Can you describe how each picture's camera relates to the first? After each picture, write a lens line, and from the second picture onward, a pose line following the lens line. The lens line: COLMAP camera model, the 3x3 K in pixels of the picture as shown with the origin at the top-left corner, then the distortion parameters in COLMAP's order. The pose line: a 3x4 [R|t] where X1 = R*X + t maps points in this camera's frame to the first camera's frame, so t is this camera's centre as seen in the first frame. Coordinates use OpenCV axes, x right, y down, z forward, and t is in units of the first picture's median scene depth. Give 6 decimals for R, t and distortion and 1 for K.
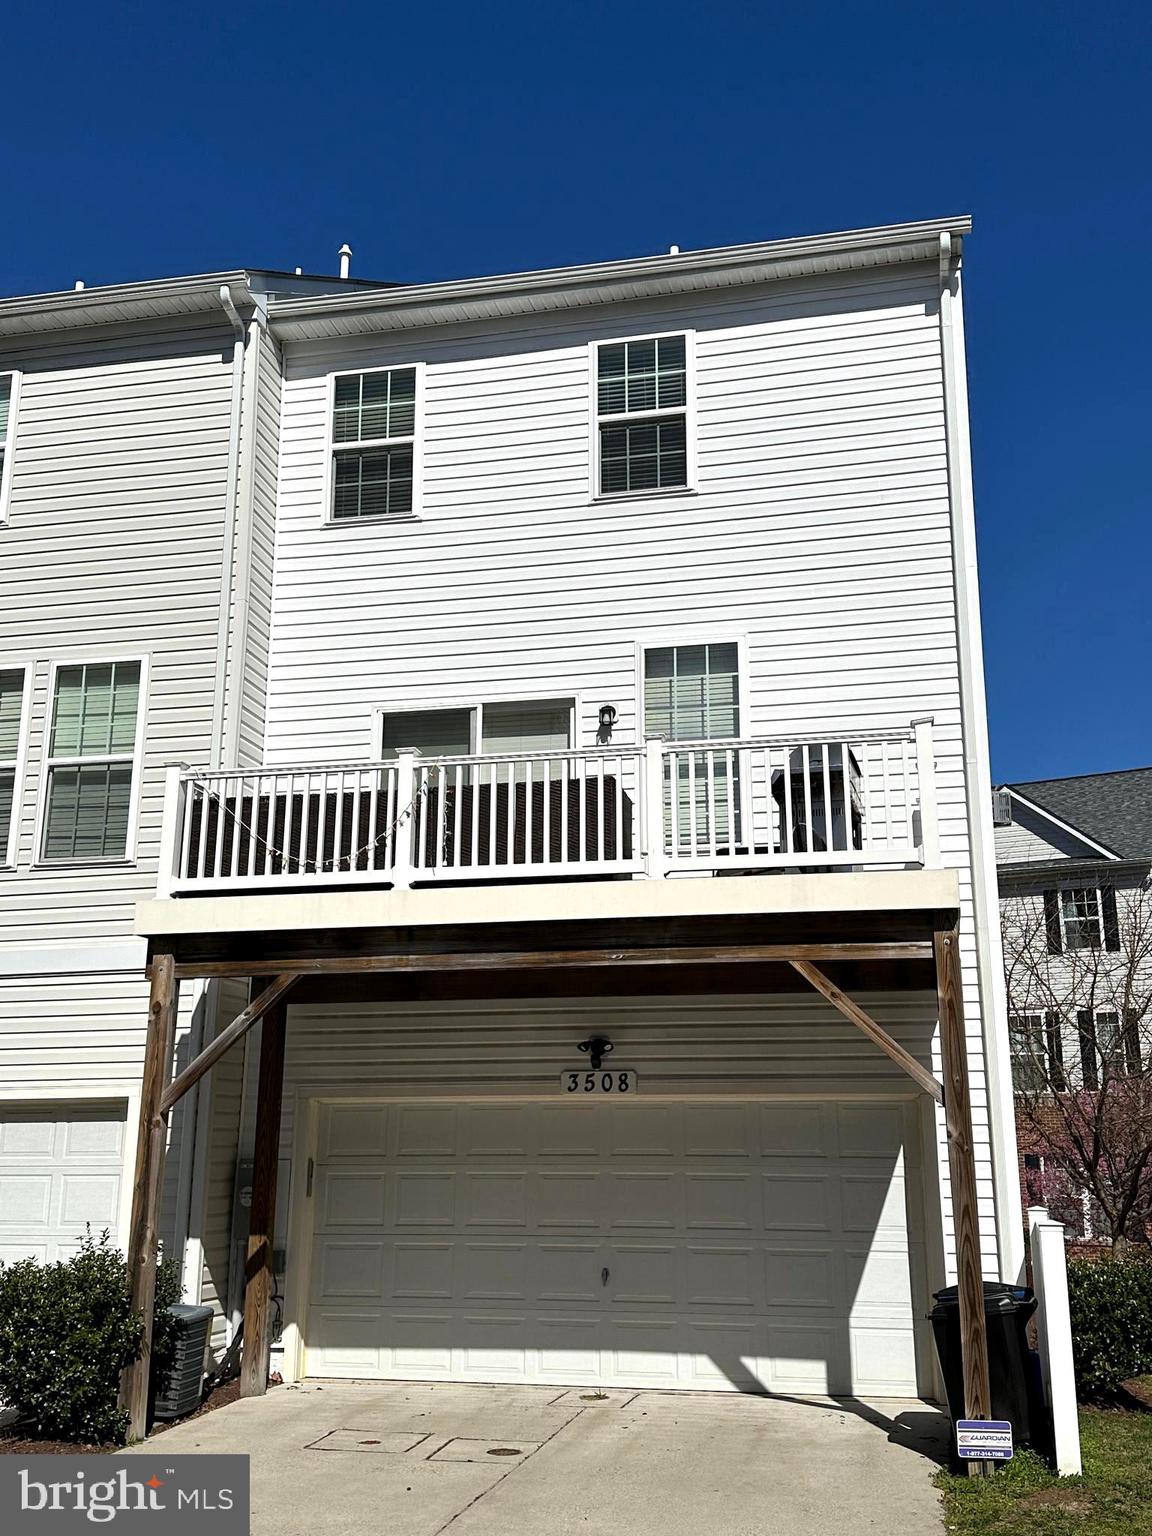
lens RADIAL K [[1571.6, 0, 576.0], [0, 1571.6, 768.0], [0, 0, 1]] dist [0.152248, -0.414649]
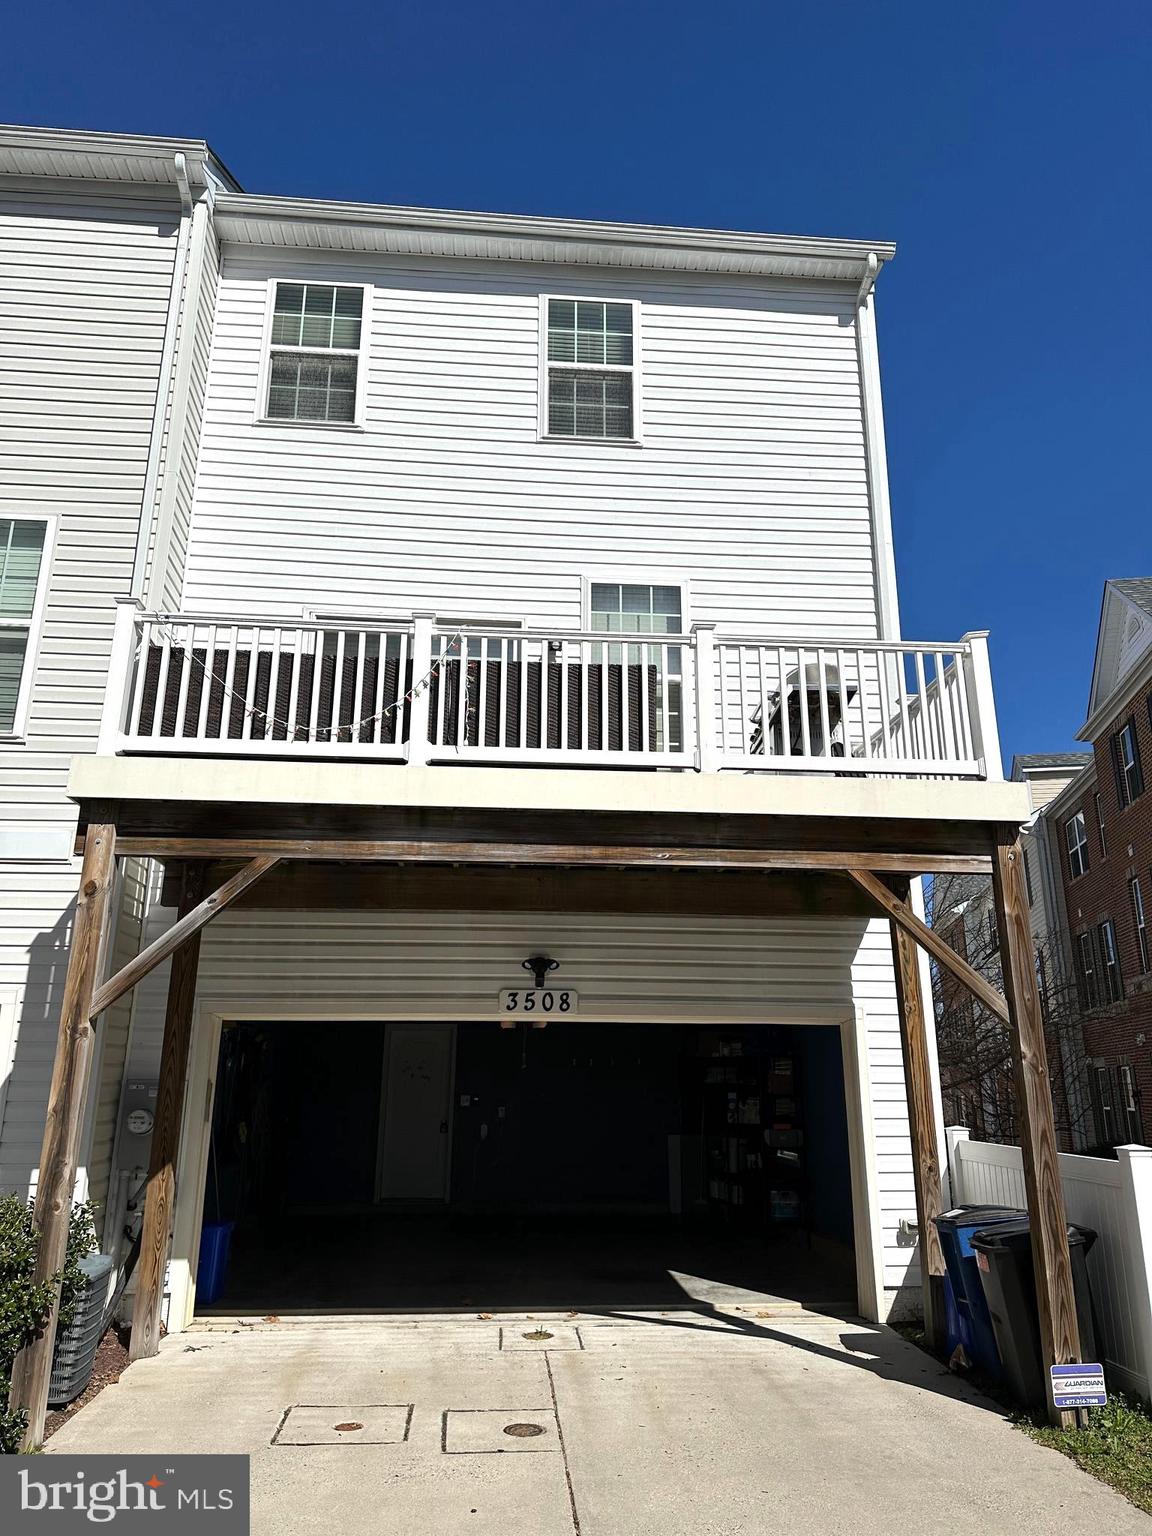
lens RADIAL K [[1083.8, 0, 574.8], [0, 1083.8, 776.2], [0, 0, 1]] dist [0.073603, -0.111235]
pose [[0.950593, 0.087695, 0.297797, -0.197258], [-0.078036, 0.995970, -0.044195, 0.097796], [-0.300472, 0.018772, 0.953606, 0.387468]]
